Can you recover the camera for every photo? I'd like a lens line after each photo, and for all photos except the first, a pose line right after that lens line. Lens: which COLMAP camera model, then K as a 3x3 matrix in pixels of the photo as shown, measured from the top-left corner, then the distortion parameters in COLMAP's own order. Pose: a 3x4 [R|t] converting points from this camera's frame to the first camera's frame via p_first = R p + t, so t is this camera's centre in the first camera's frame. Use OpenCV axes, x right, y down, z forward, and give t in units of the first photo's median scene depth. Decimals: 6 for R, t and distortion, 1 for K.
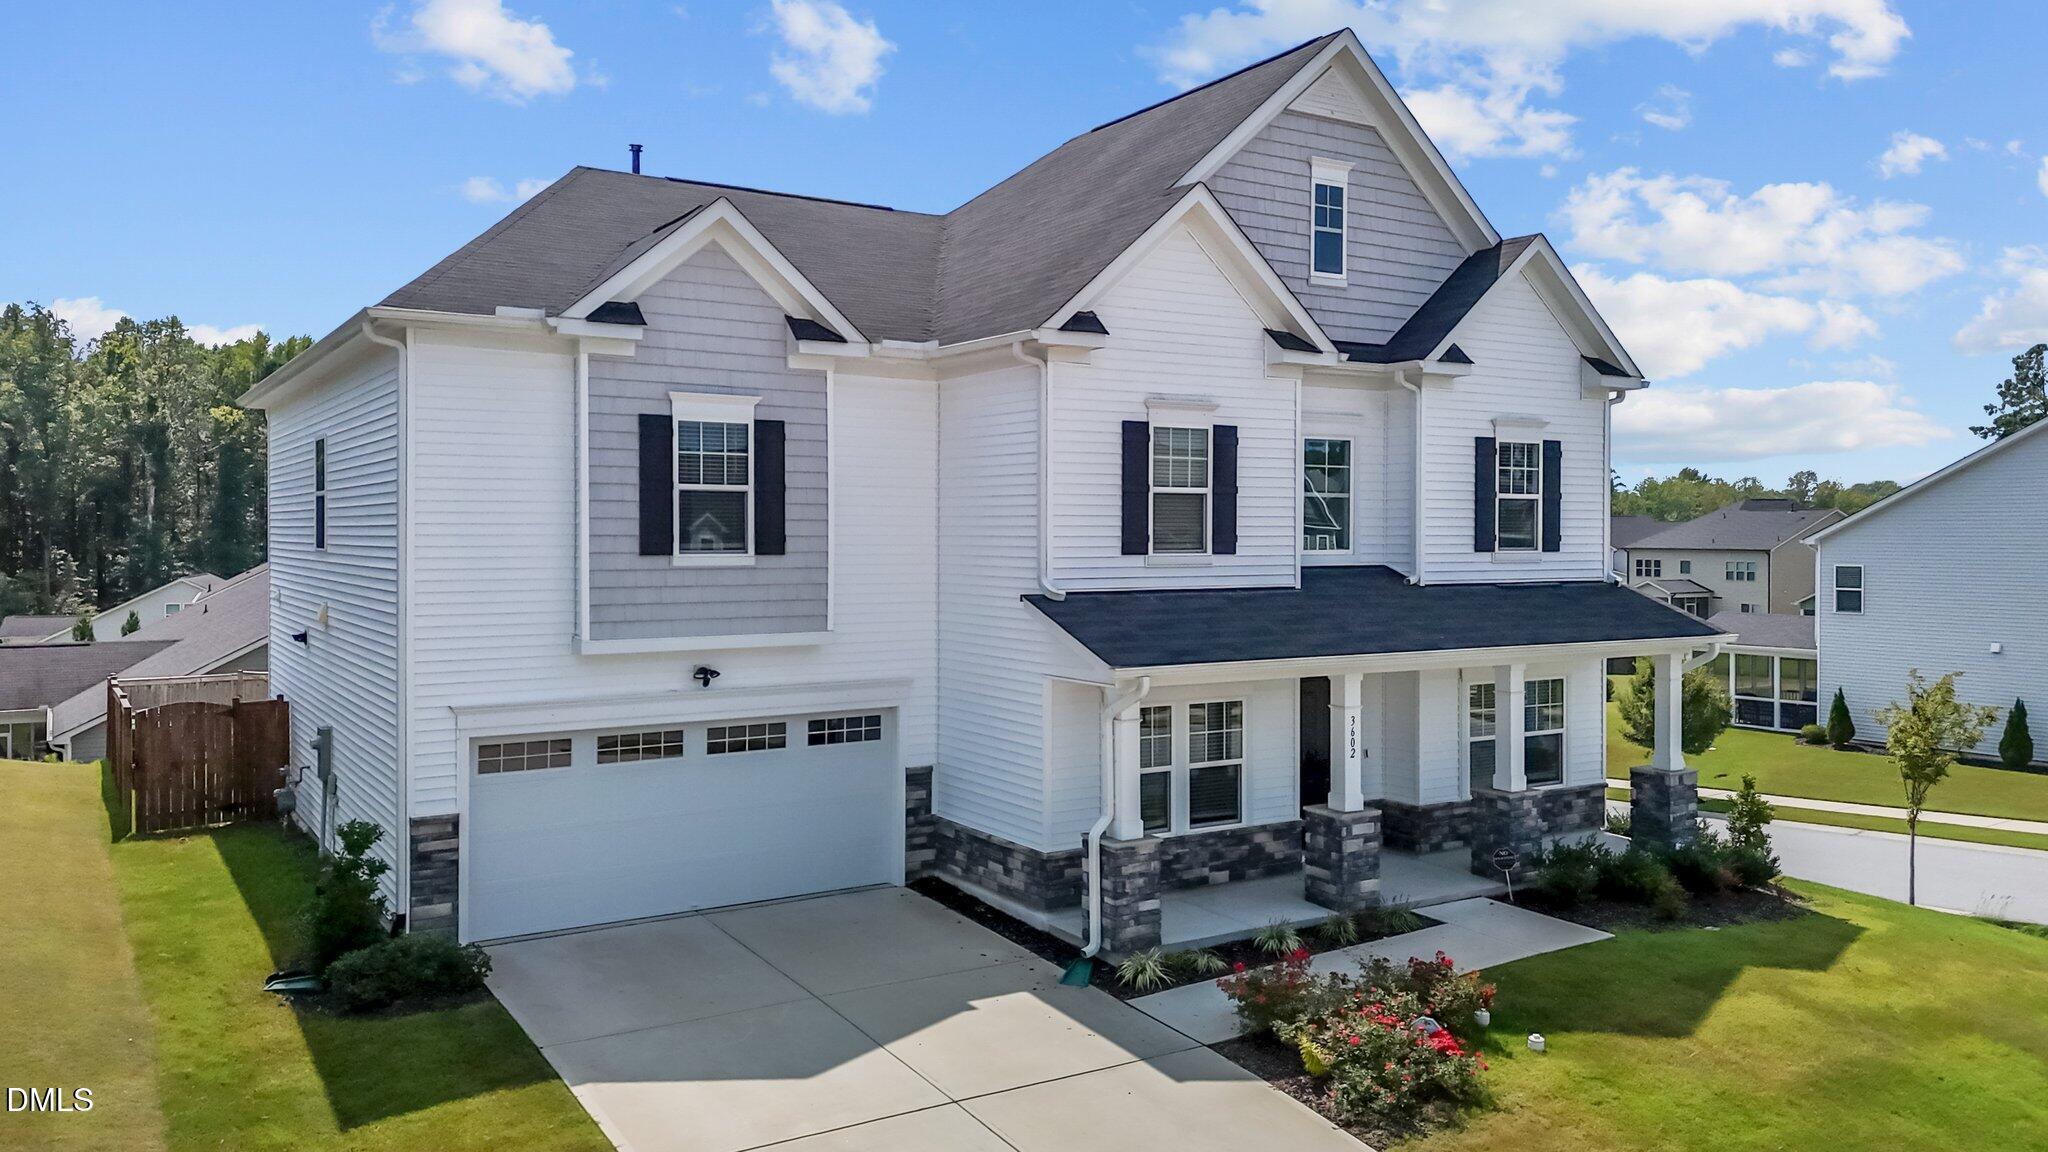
lens RADIAL K [[1501.0, 0, 1018.9], [0, 1501.0, 560.0], [0, 0, 1]] dist [0.104677, -0.166125]
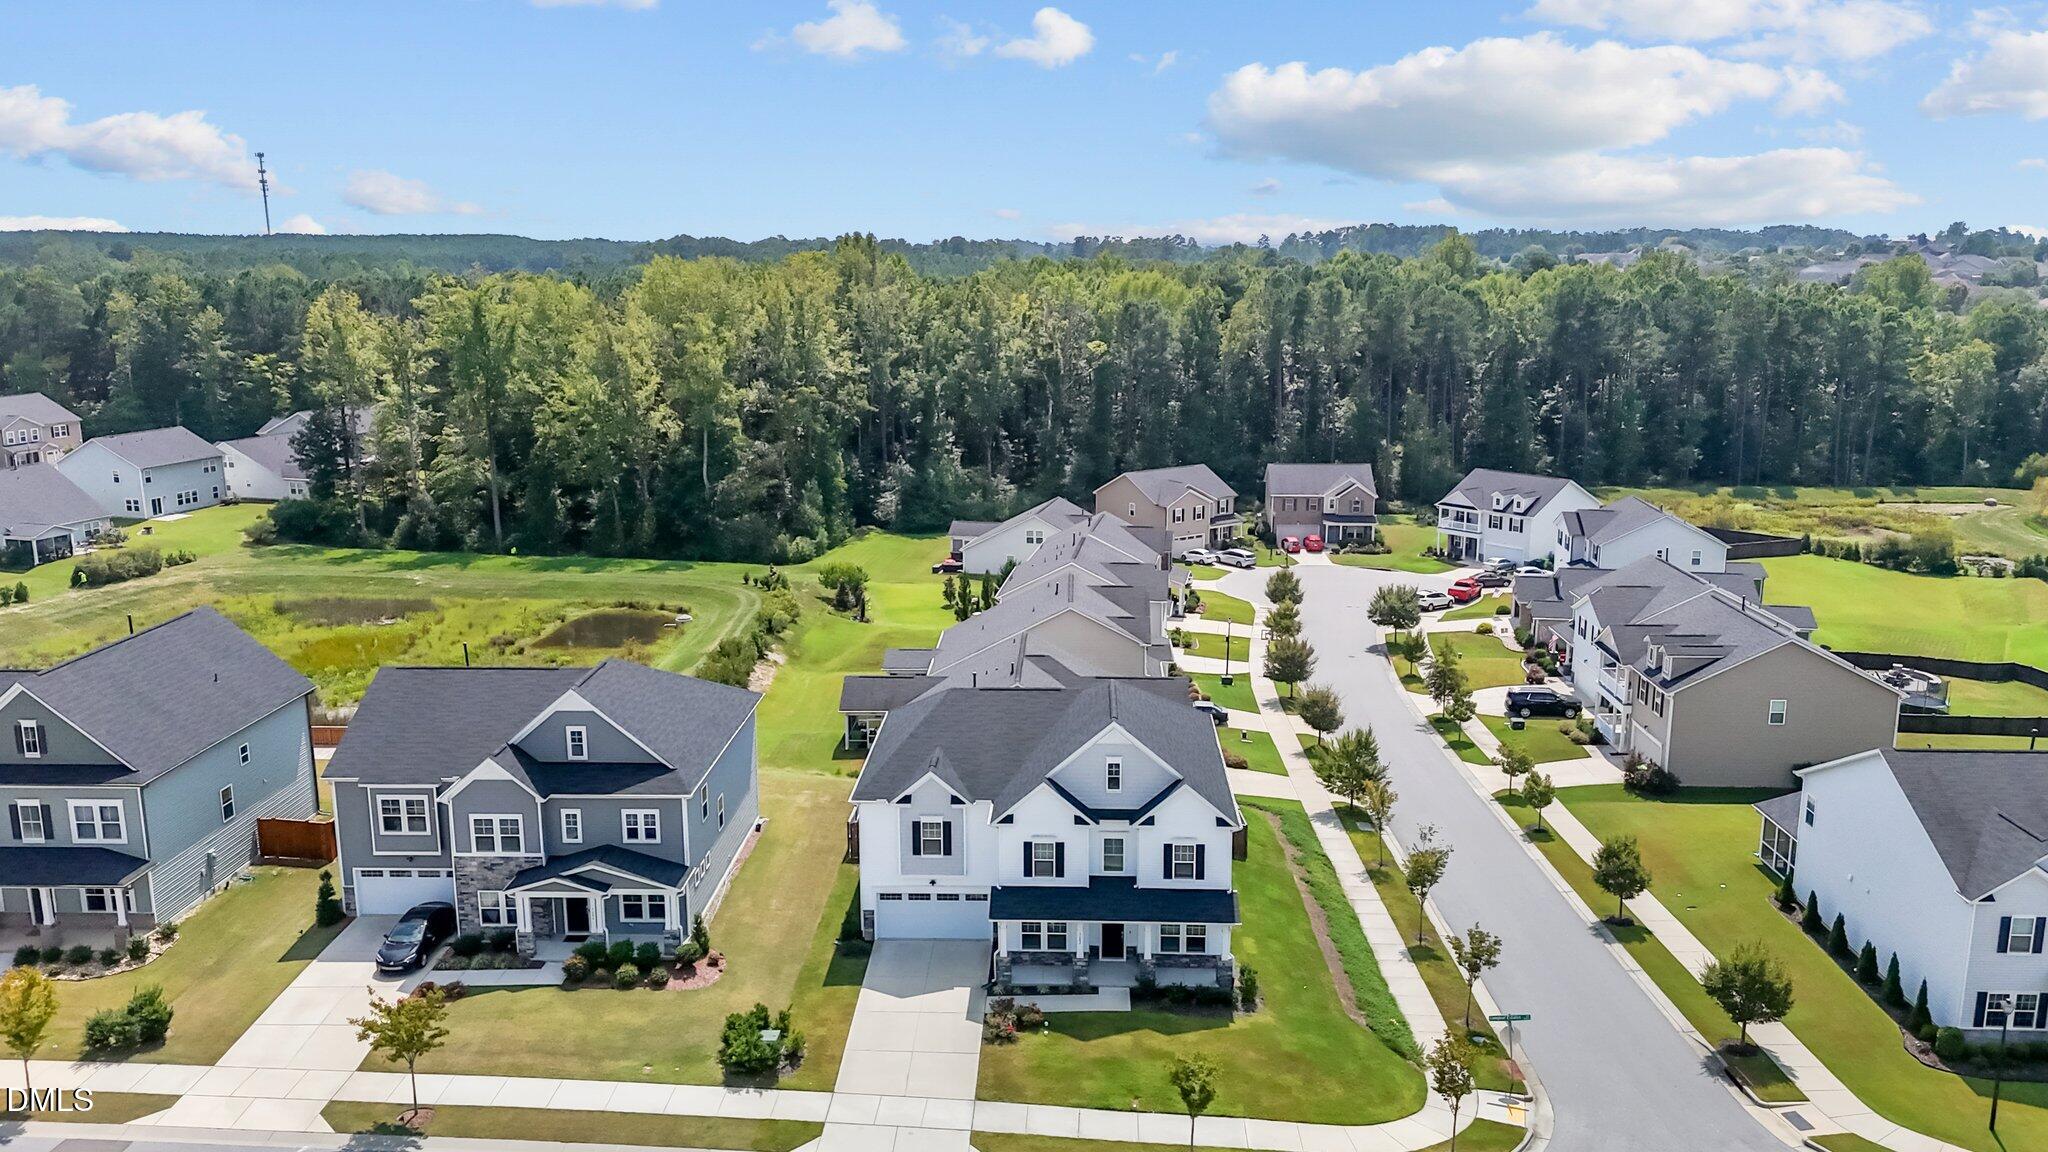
lens RADIAL K [[1506.4, 0, 1024.2], [0, 1506.4, 566.0], [0, 0, 1]] dist [0.098733, -0.124061]
pose [[0.825027, 0.108325, -0.554613, 1.996691], [-0.003751, 0.982483, 0.186314, -1.409251], [0.565081, -0.151633, 0.810982, -1.837756]]
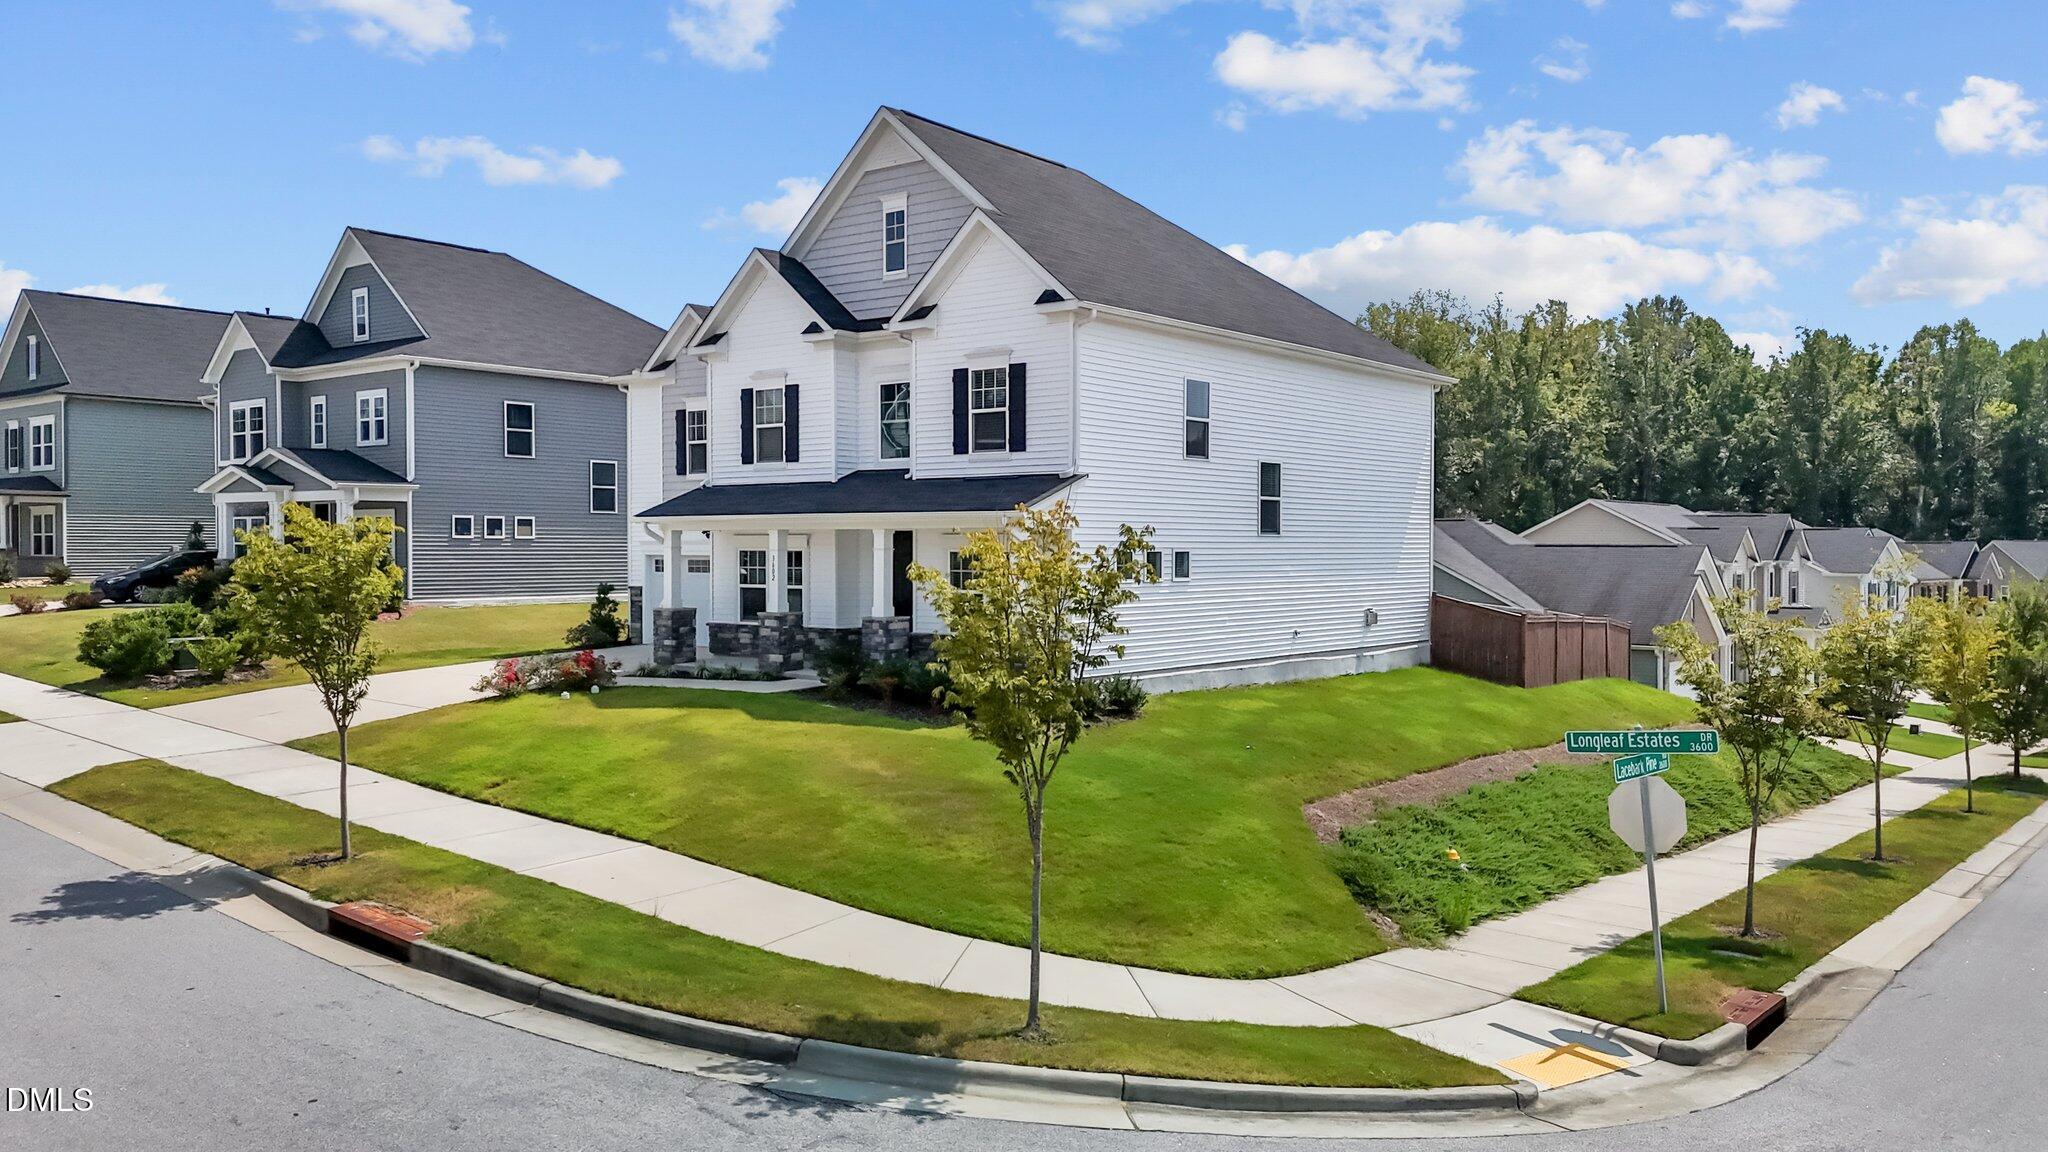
lens RADIAL K [[1473.8, 0, 1000.7], [0, 1473.8, 587.6], [0, 0, 1]] dist [0.116119, -0.085085]
pose [[0.317583, 0.024613, -0.947911, 1.829108], [-0.019768, 0.999618, 0.019333, 0.102076], [0.948024, 0.012599, 0.317948, 0.720984]]
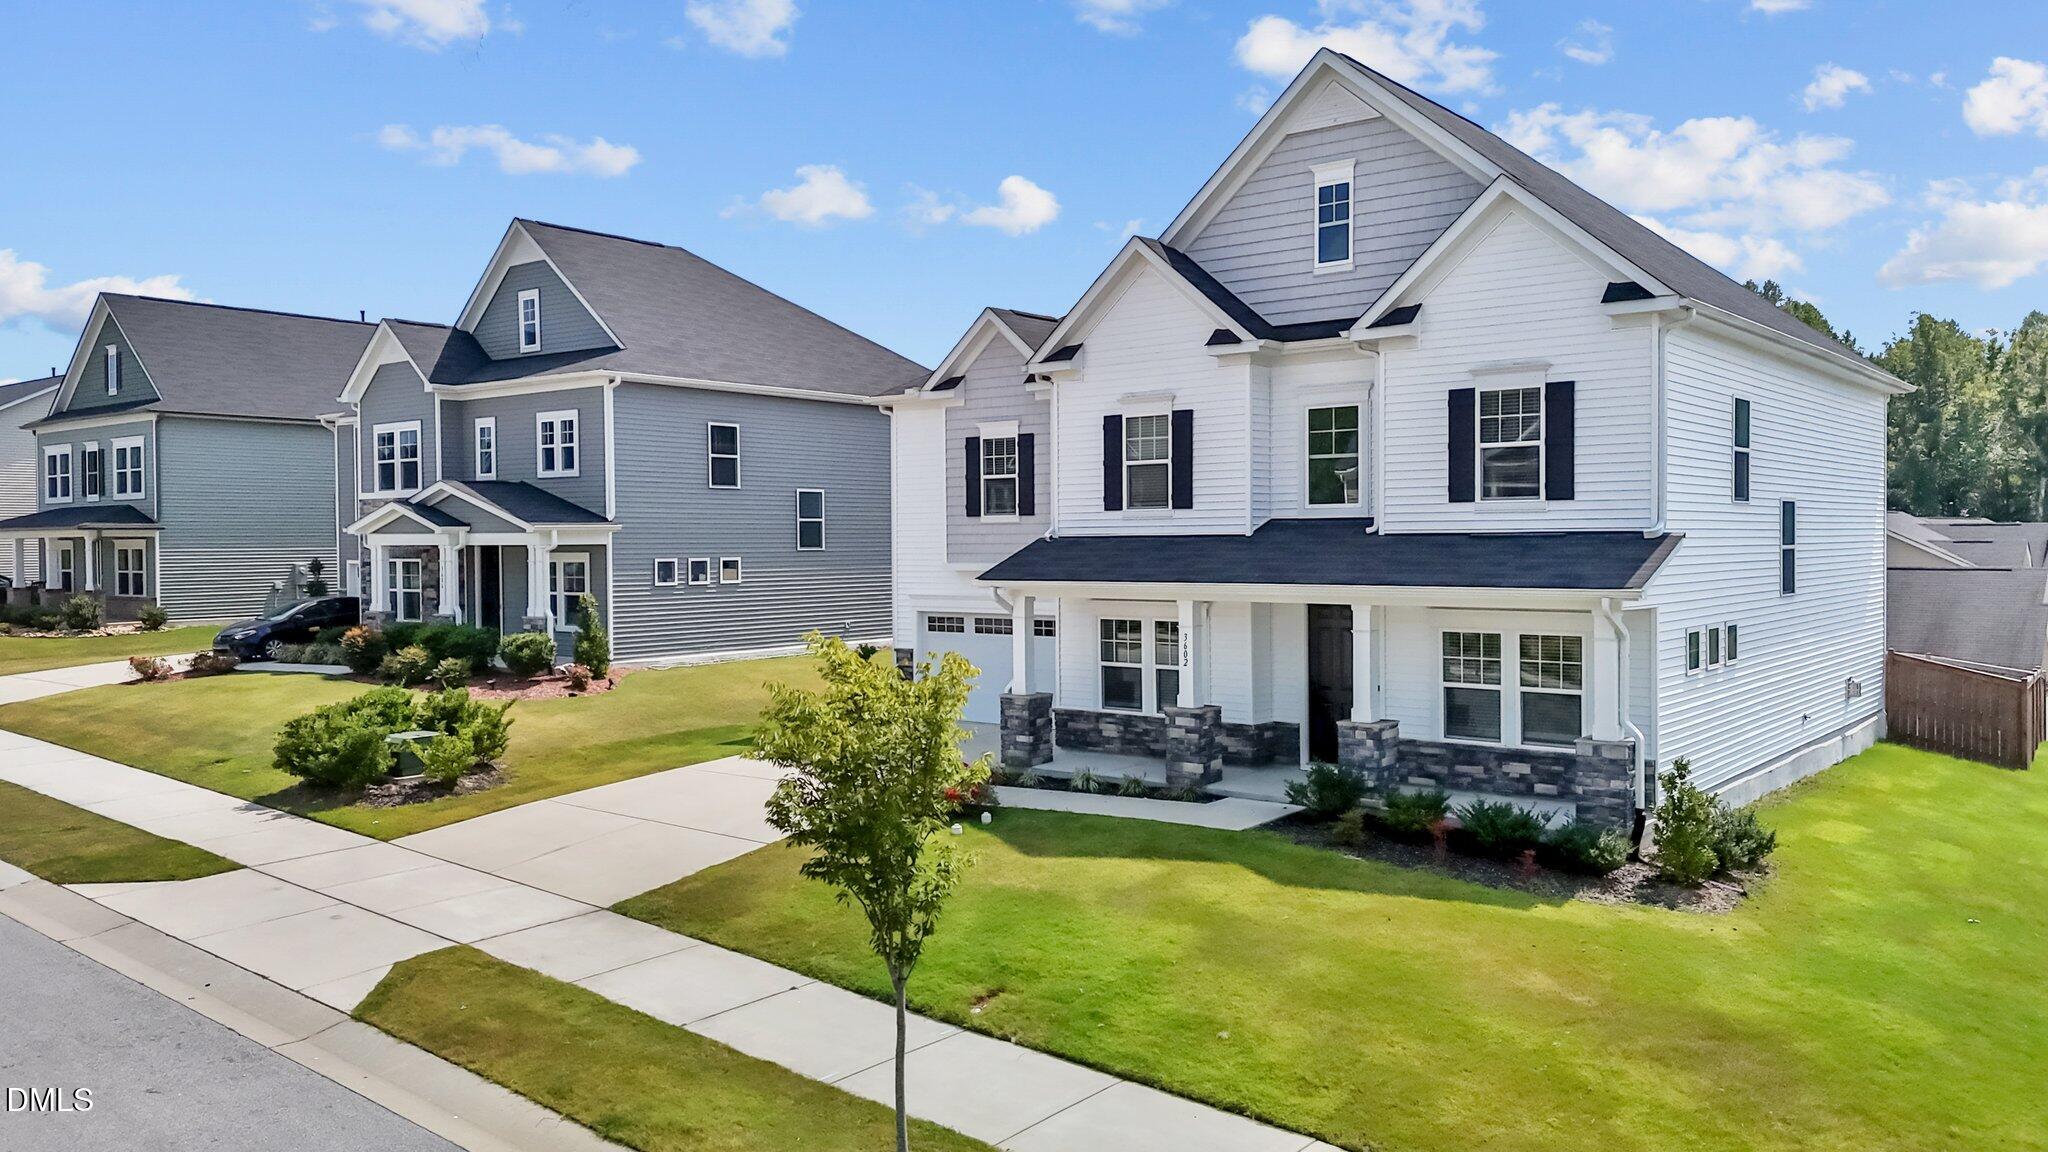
lens RADIAL K [[1491.1, 0, 1024.0], [0, 1491.1, 576.0], [0, 0, 1]] dist [0.108798, -0.086012]
pose [[0.326372, 0.018683, -0.945057, 1.362333], [-0.009762, 0.999818, 0.016394, 0.035795], [0.945191, 0.003875, 0.326495, 0.459088]]
